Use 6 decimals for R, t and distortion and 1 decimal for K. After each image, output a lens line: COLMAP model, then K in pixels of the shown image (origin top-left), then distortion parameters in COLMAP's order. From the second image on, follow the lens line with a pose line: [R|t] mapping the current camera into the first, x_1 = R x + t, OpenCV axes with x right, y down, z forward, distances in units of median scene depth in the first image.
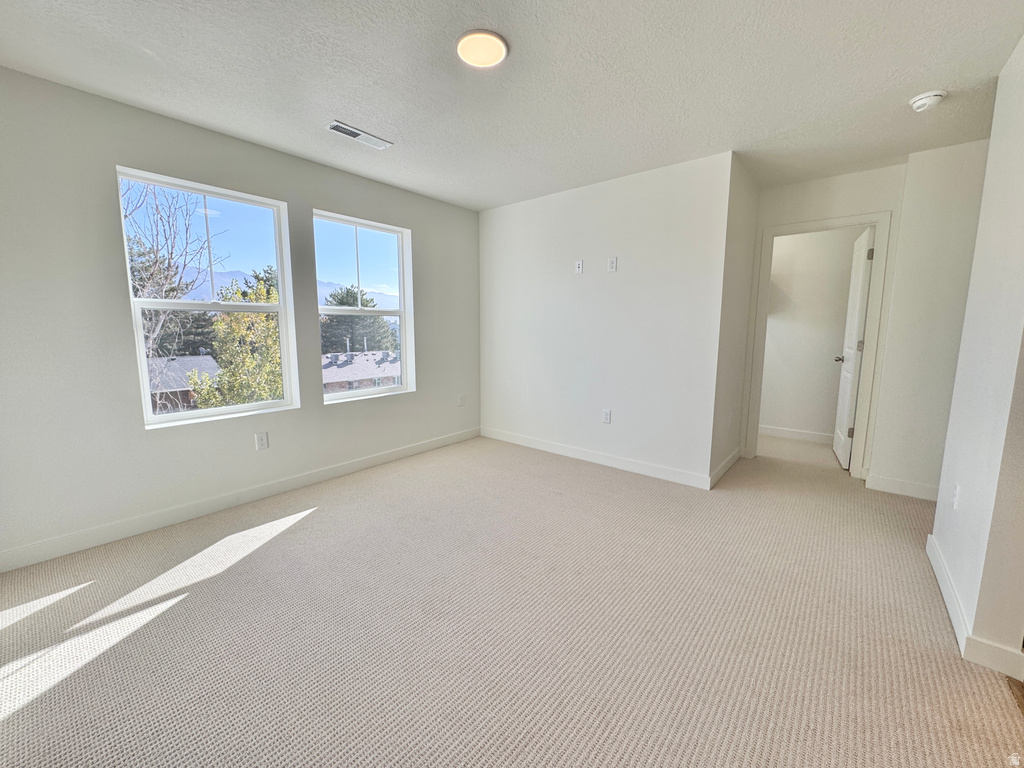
lens RADIAL K [[407.5, 0, 512.4], [0, 407.5, 381.6], [0, 0, 1]] dist [-0.002946, 0.000481]
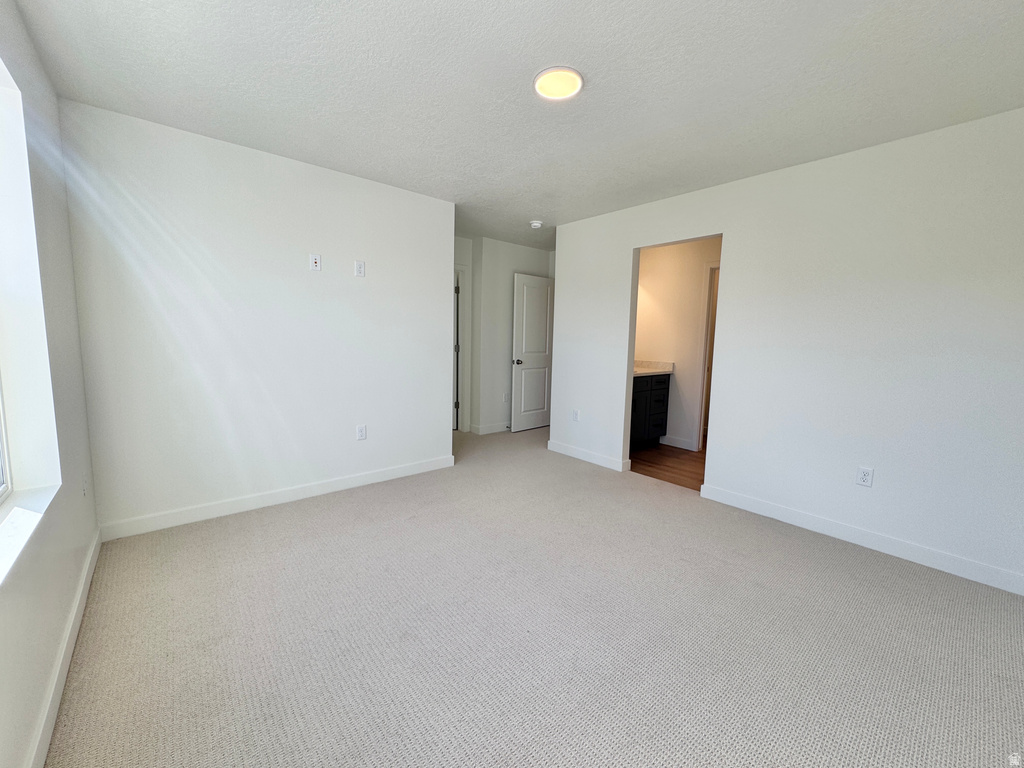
lens RADIAL K [[407.5, 0, 512.4], [0, 407.5, 381.6], [0, 0, 1]] dist [-0.002946, 0.000481]
pose [[0.161870, -0.108376, 0.980843, -0.653770], [0.106620, 0.990053, 0.091798, -0.082784], [-0.981035, 0.089718, 0.171815, 0.536851]]
